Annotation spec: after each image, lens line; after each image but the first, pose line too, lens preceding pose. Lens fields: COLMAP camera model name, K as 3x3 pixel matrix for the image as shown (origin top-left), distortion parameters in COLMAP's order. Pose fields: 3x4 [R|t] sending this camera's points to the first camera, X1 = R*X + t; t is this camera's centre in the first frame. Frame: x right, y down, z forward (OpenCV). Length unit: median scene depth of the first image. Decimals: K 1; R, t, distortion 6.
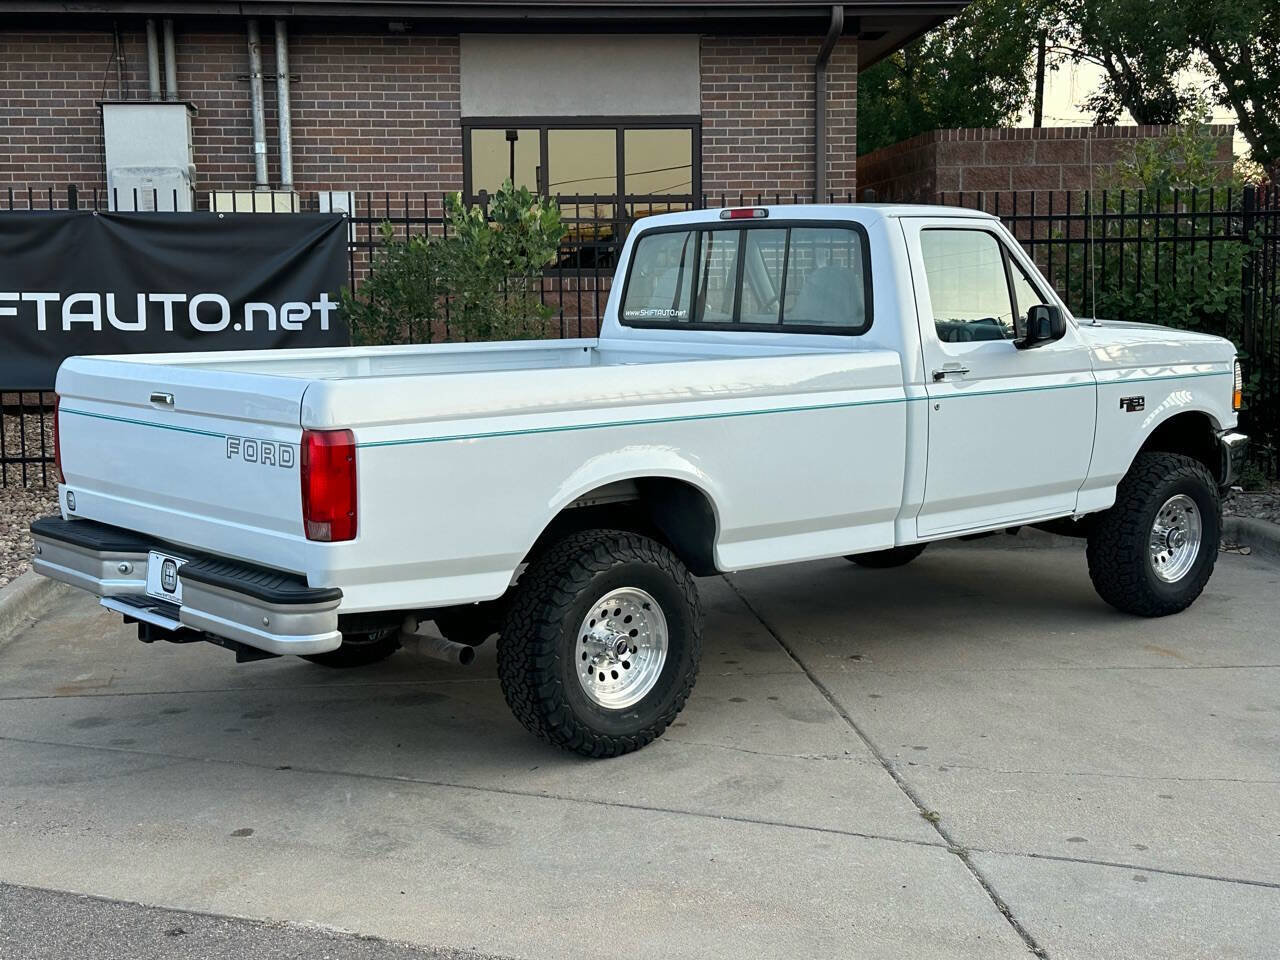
lens RADIAL K [[1655.2, 0, 631.0], [0, 1655.2, 461.8], [0, 0, 1]] dist [0.216731, -0.508568]
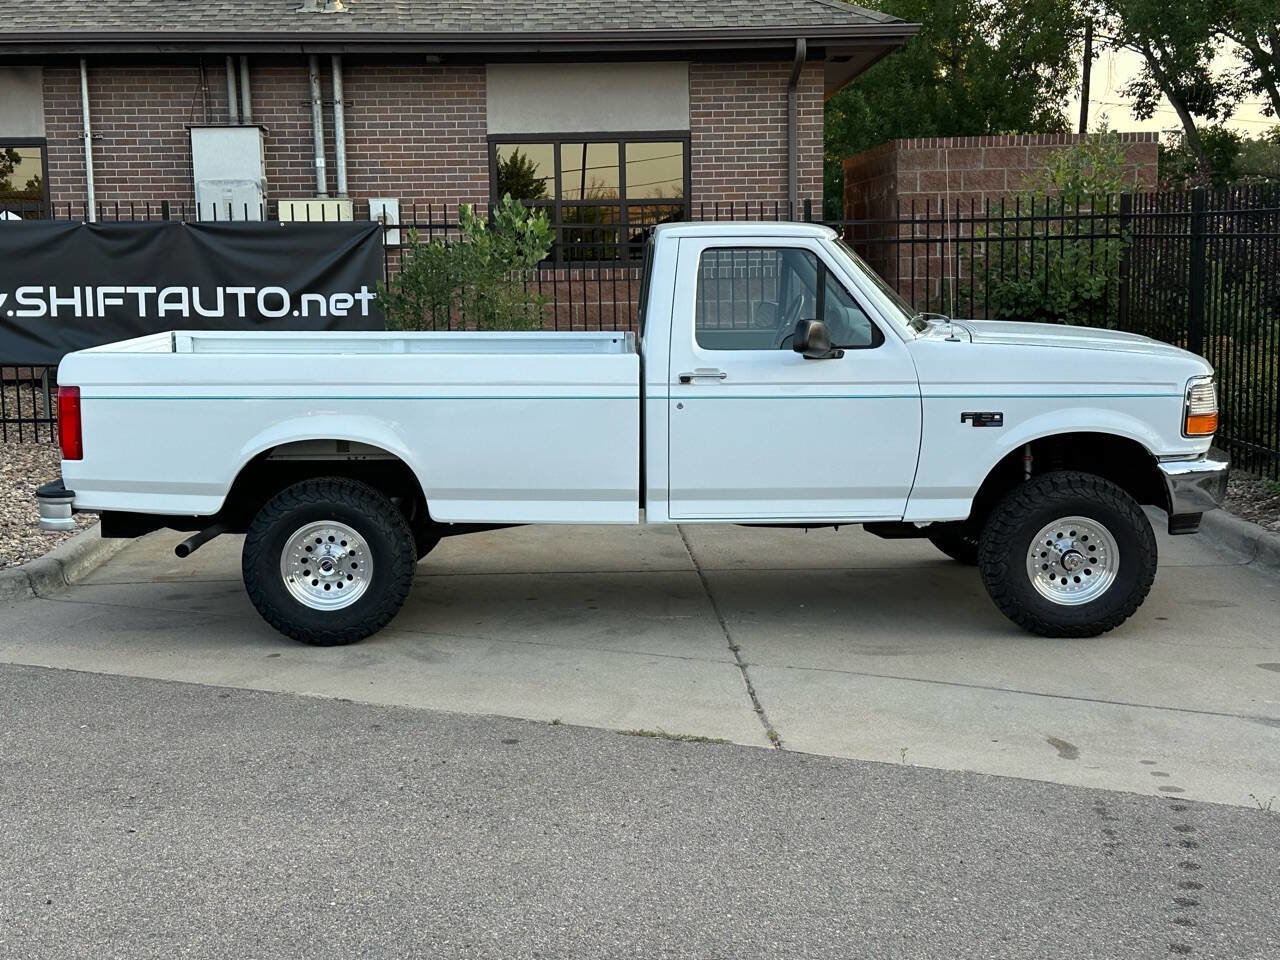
lens RADIAL K [[1651.6, 0, 641.5], [0, 1651.6, 480.6], [0, 0, 1]] dist [0.202459, -0.451390]
pose [[0.998782, 0.001078, -0.049321, 0.067889], [0.000154, 0.999688, 0.024966, 0.010593], [0.049332, -0.024943, 0.998471, -0.187826]]
